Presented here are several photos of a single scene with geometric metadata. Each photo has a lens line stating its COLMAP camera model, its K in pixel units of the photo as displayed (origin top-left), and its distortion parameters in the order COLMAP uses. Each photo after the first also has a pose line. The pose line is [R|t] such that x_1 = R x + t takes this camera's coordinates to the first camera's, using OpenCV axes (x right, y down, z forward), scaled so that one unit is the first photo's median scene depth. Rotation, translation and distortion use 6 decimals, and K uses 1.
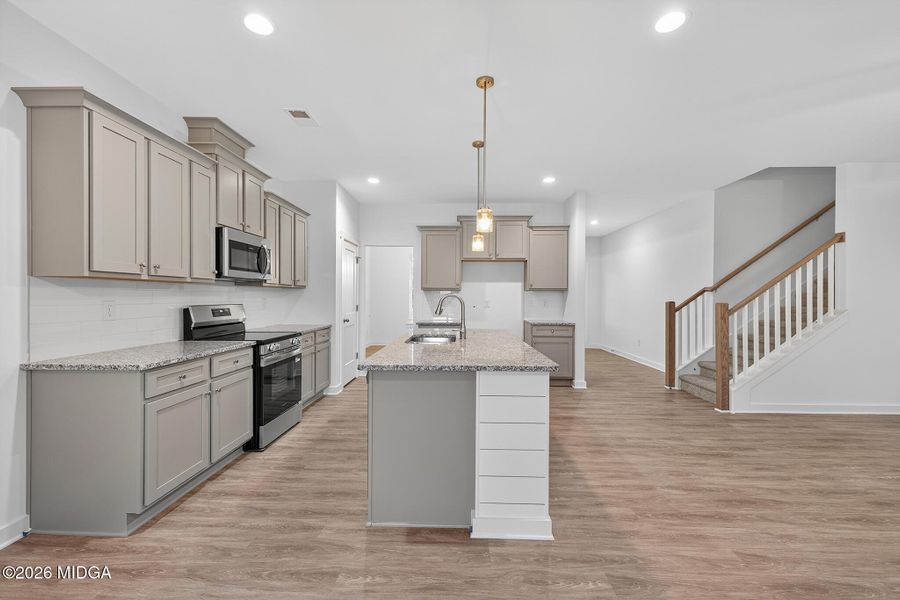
lens RADIAL K [[376.3, 0, 453.9], [0, 376.3, 300.9], [0, 0, 1]] dist [0.005240, -0.000047]
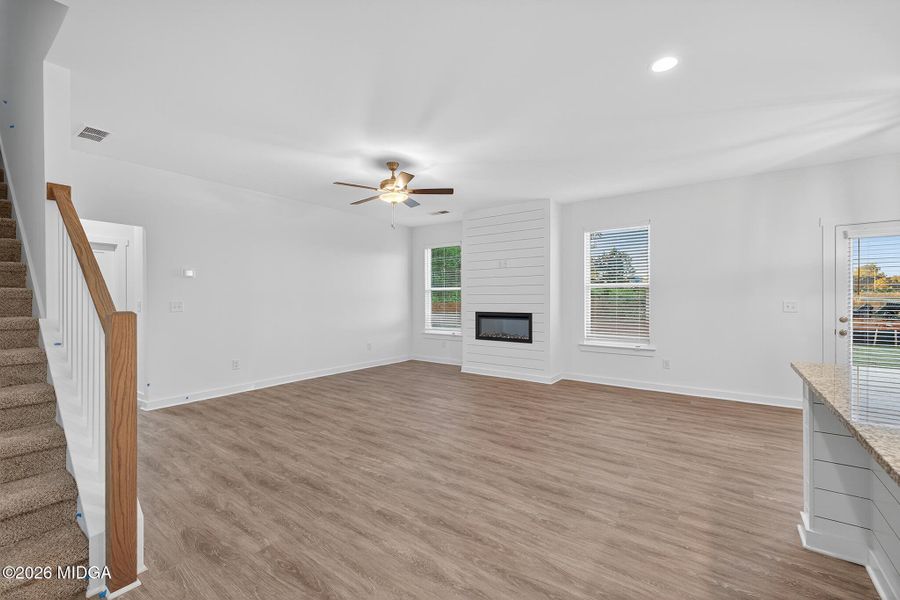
lens RADIAL K [[381.3, 0, 449.1], [0, 381.3, 303.2], [0, 0, 1]] dist [0.003237, -0.000110]
pose [[-0.818359, -0.011563, 0.574592, 0.300572], [0.003867, 0.999664, 0.025626, -0.015644], [-0.574695, 0.023193, -0.818039, 1.606576]]
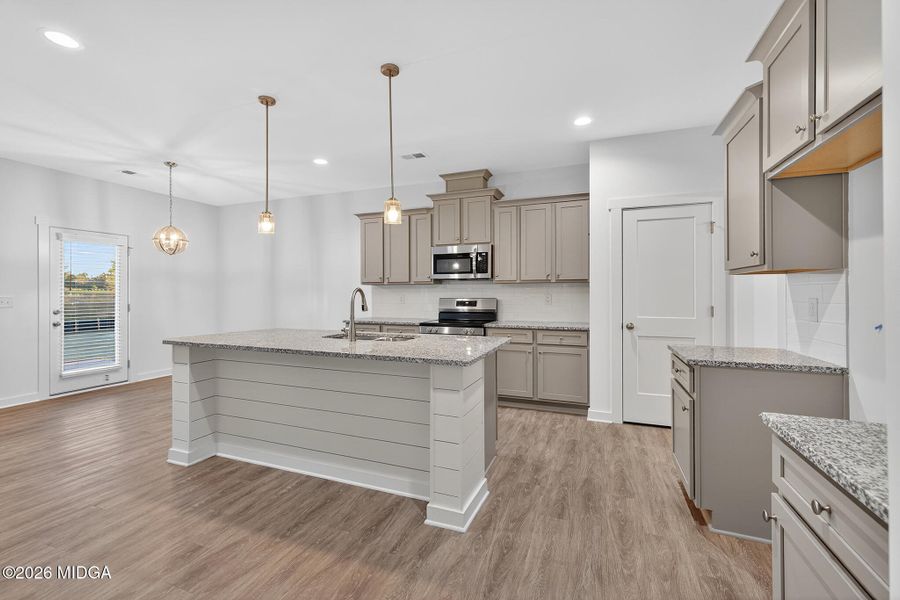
lens RADIAL K [[376.3, 0, 440.6], [0, 376.3, 294.8], [0, 0, 1]] dist [0.005240, -0.000047]
pose [[-0.346728, 0.001821, -0.937964, 0.824384], [-0.011006, 0.999921, 0.006010, -0.011262], [0.937901, 0.012407, -0.346681, 1.628439]]
